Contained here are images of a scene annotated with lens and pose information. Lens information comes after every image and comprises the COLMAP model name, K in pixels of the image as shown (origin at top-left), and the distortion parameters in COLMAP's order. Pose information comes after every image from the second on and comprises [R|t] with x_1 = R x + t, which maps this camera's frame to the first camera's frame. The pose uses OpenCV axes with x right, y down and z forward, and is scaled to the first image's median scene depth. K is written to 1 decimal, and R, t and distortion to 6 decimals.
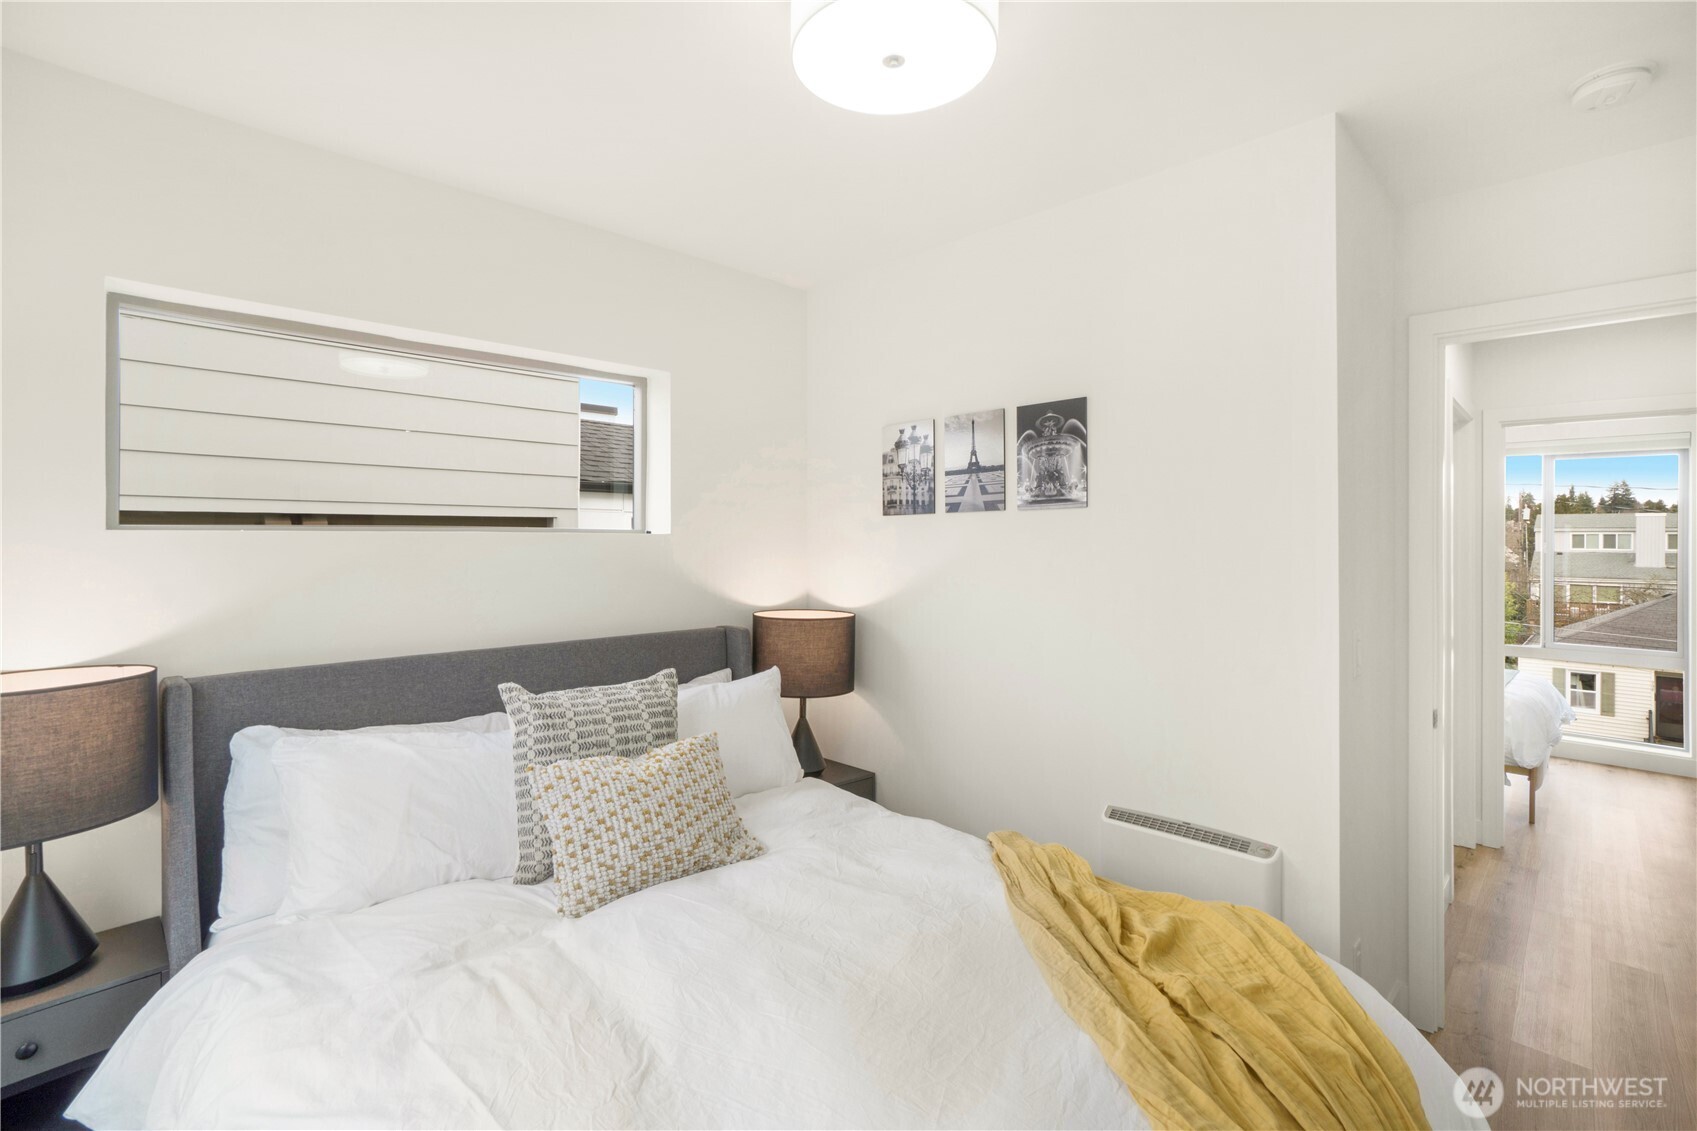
lens RADIAL K [[754.4, 0, 848.5], [0, 754.4, 565.5], [0, 0, 1]] dist [-0.000327, 0.000030]
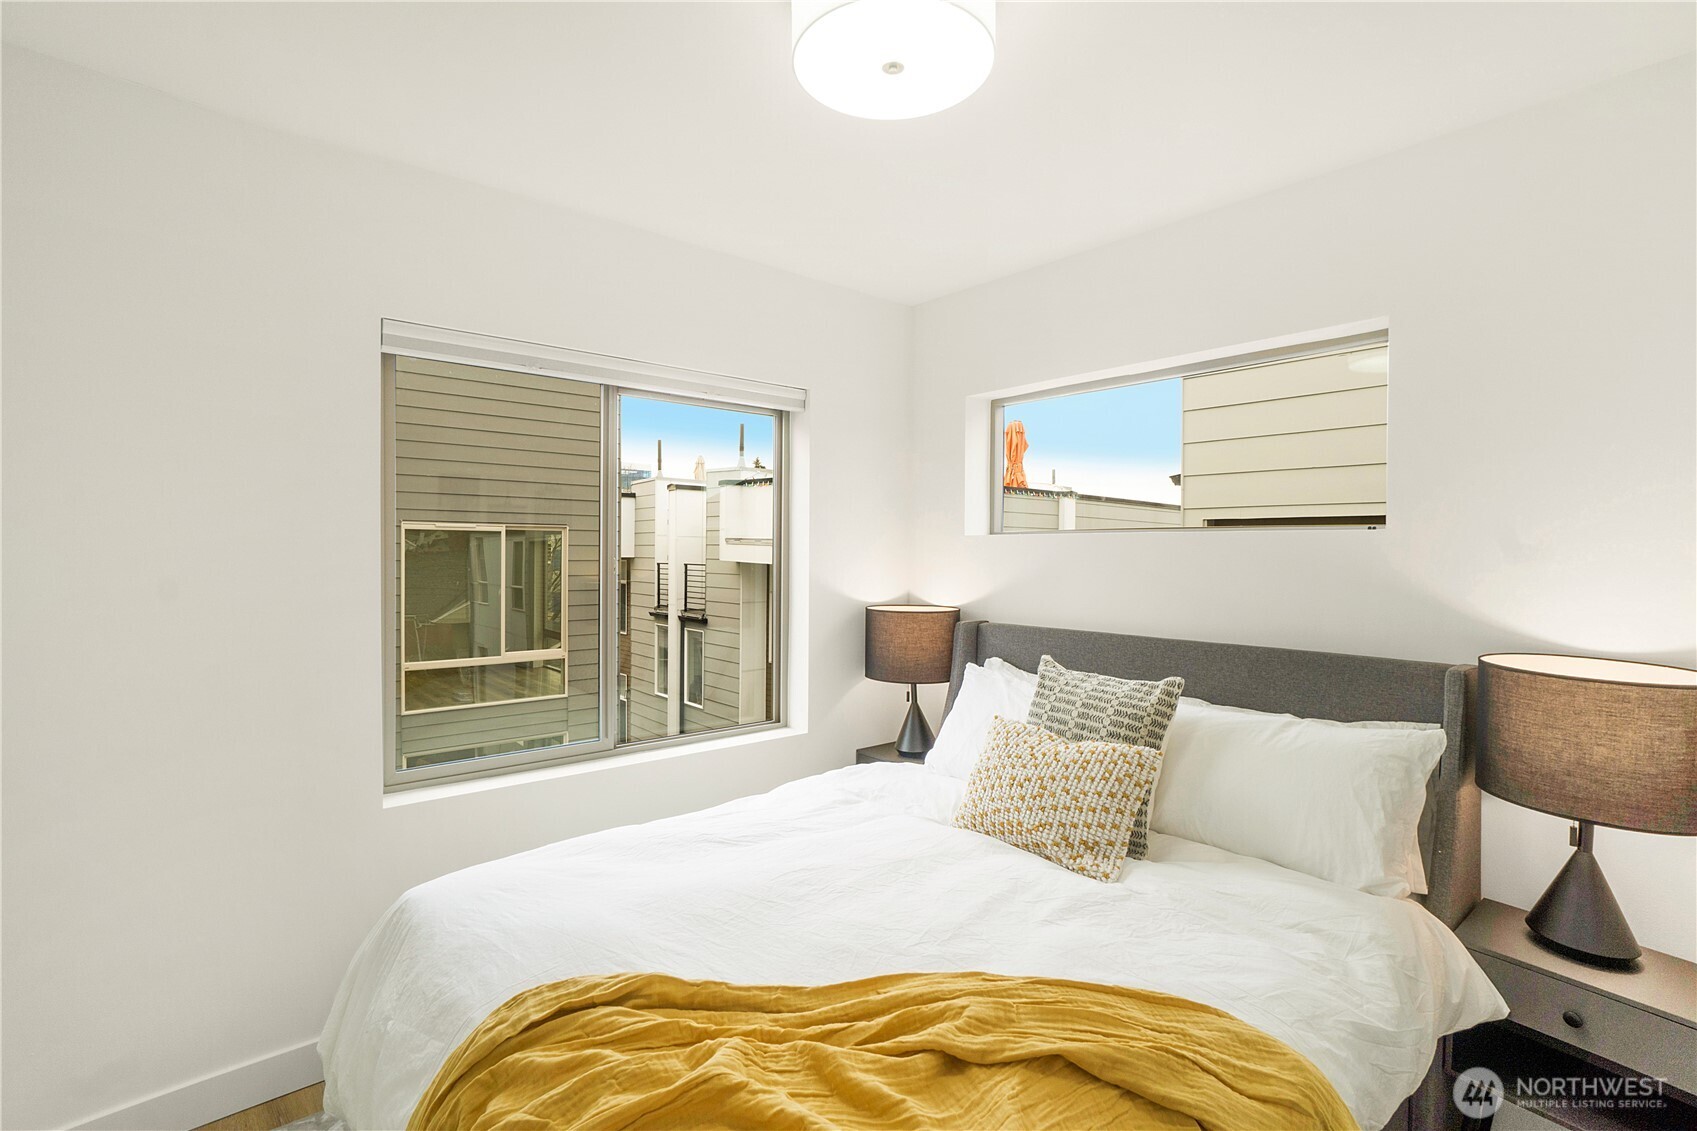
lens RADIAL K [[754.4, 0, 848.5], [0, 754.4, 565.5], [0, 0, 1]] dist [-0.000327, 0.000030]
pose [[0.012935, 0.031818, -0.999410, 0.759958], [-0.034732, 0.998905, 0.031352, -0.017672], [0.999313, 0.034306, 0.014026, 0.645020]]
